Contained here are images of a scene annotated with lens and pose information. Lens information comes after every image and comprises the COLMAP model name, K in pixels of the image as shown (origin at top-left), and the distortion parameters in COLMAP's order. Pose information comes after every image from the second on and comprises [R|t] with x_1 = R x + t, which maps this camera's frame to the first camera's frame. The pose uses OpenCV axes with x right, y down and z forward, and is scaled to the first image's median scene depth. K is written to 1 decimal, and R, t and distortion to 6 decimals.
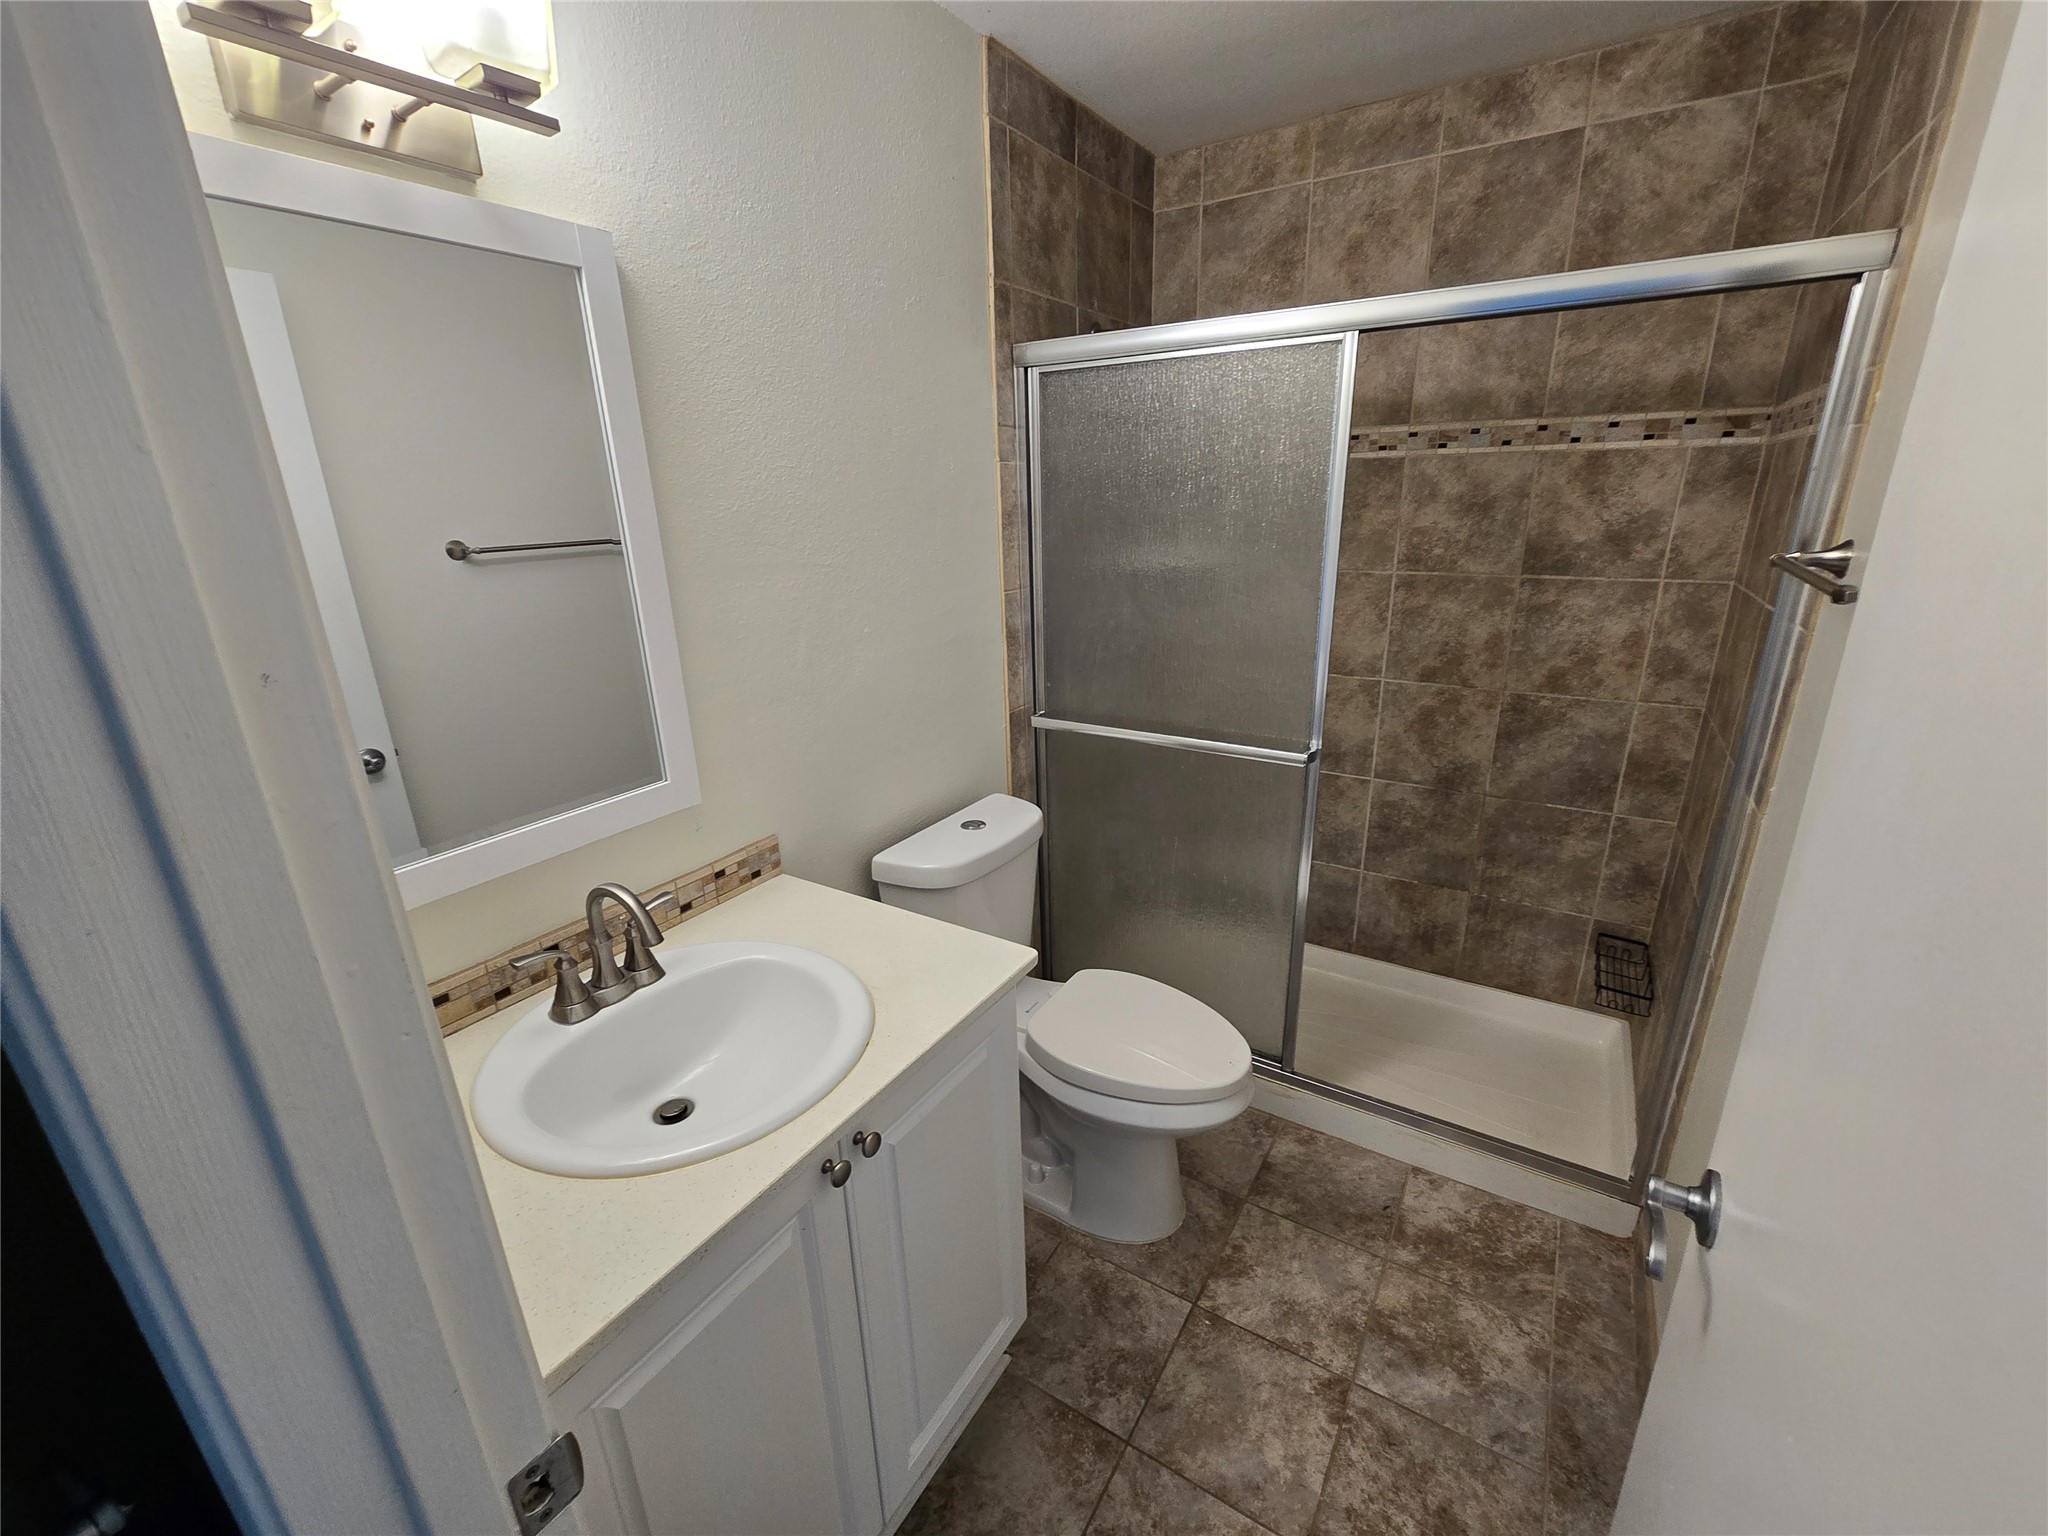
lens RADIAL K [[836.2, 0, 1027.9], [0, 836.2, 775.4], [0, 0, 1]] dist [-0.007661, 0.000068]
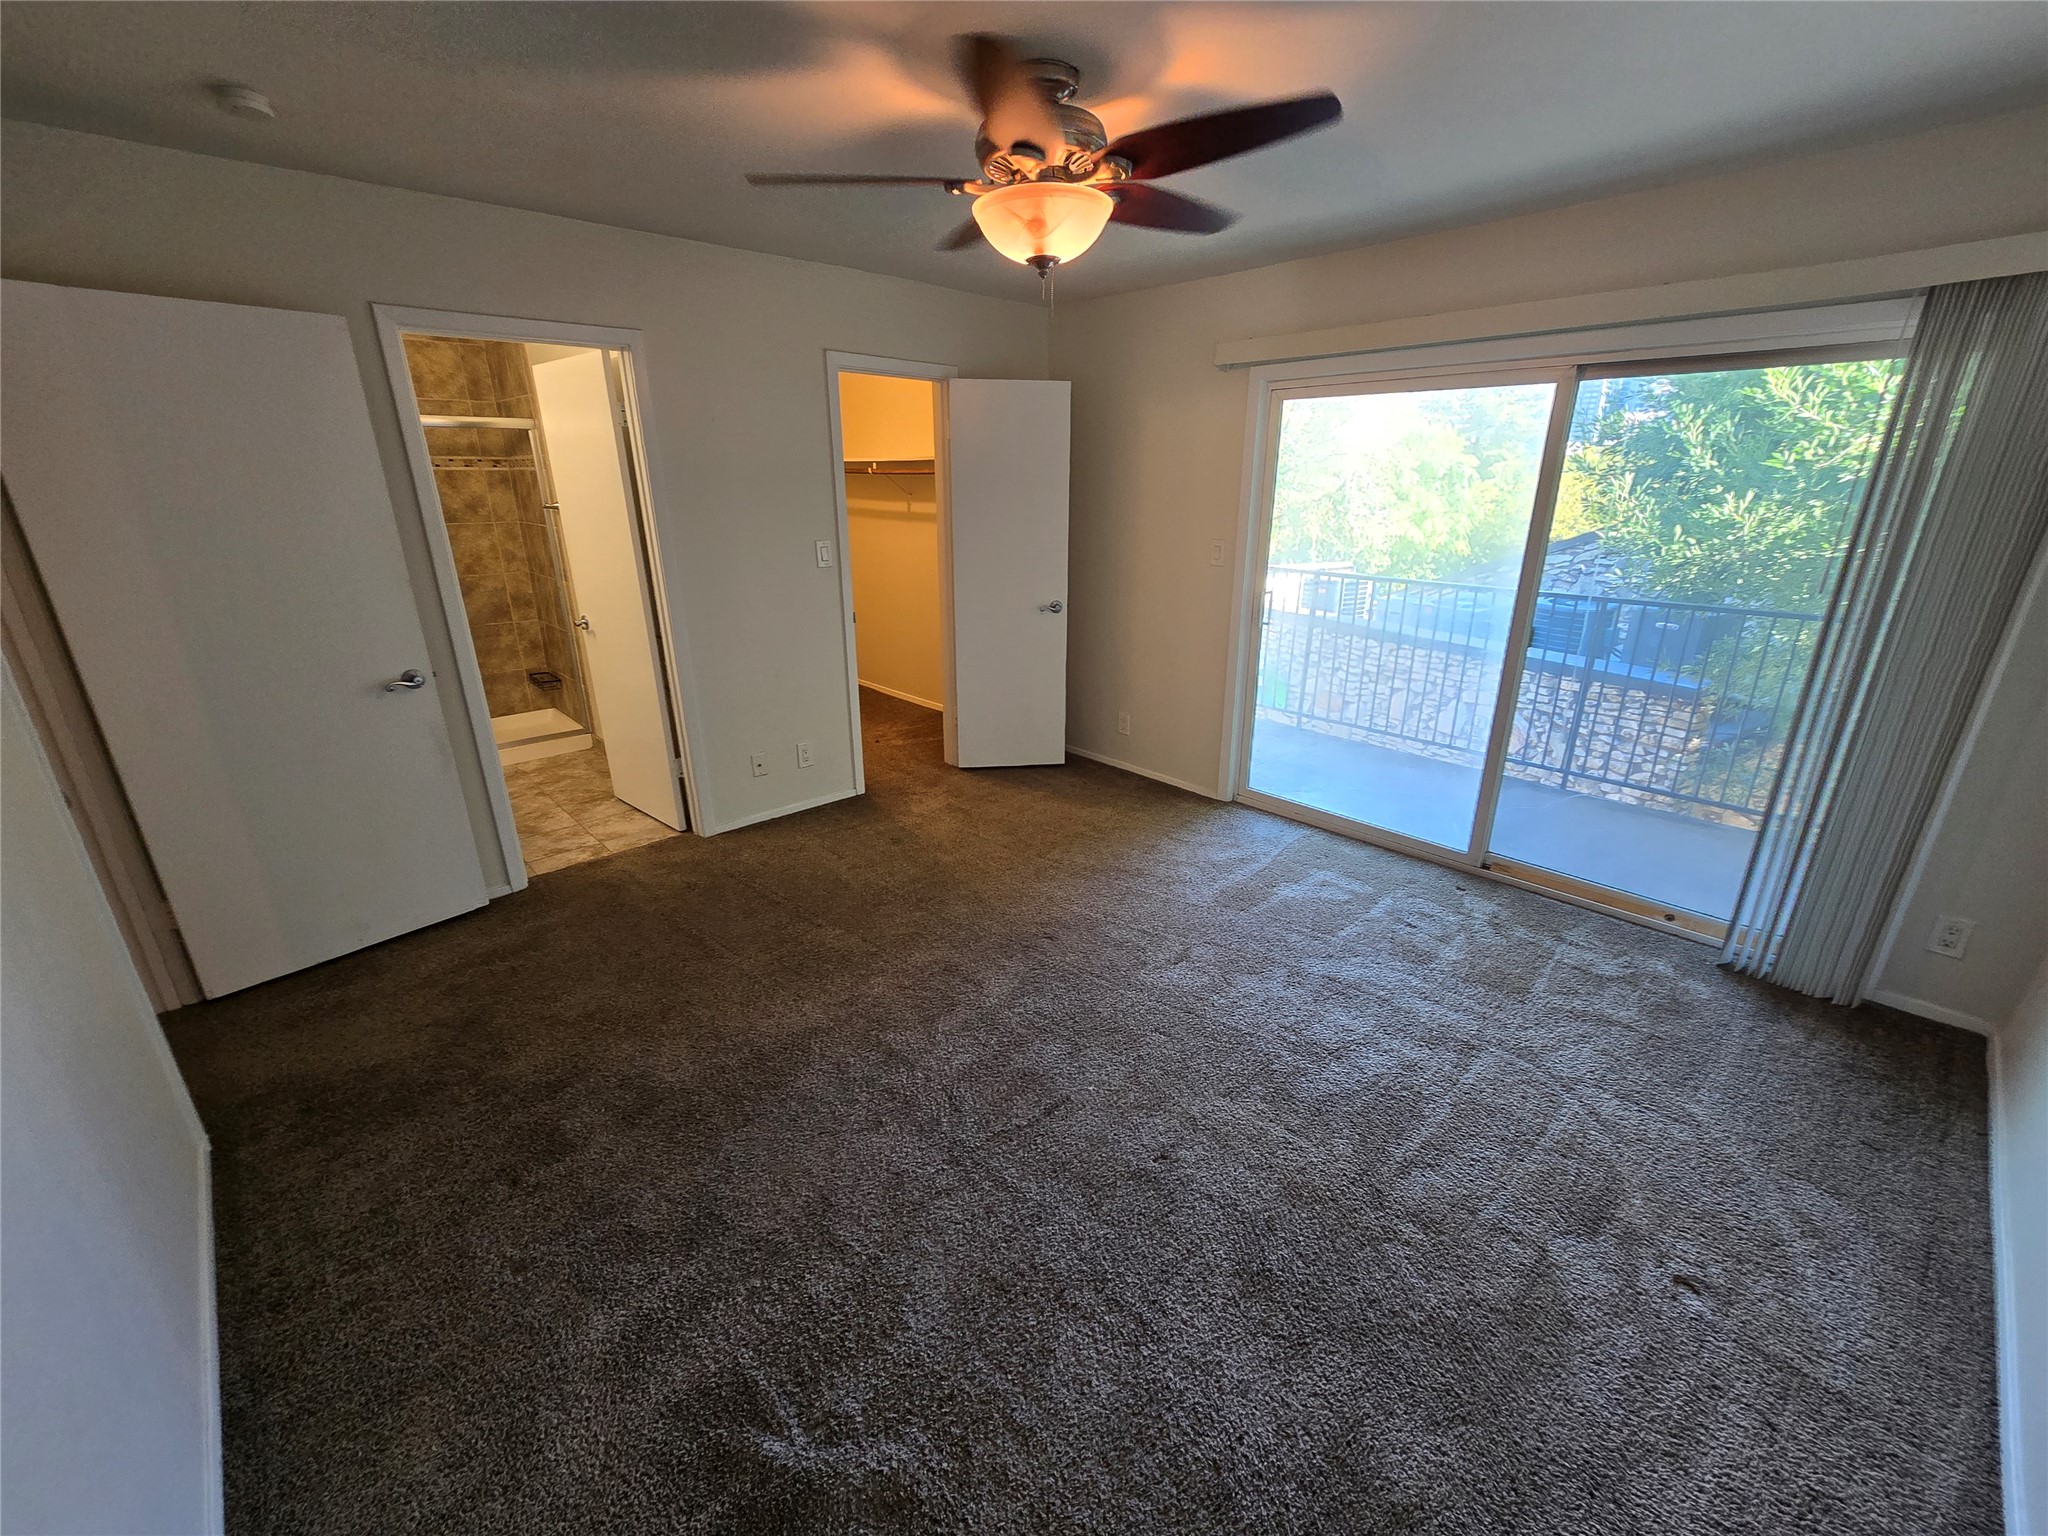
lens RADIAL K [[836.2, 0, 1027.9], [0, 836.2, 775.4], [0, 0, 1]] dist [-0.007661, 0.000068]
pose [[0.248593, -0.308012, 0.918330, -1.390251], [0.297990, 0.926430, 0.230063, 0.377114], [-0.921631, 0.216461, 0.322089, -1.142303]]
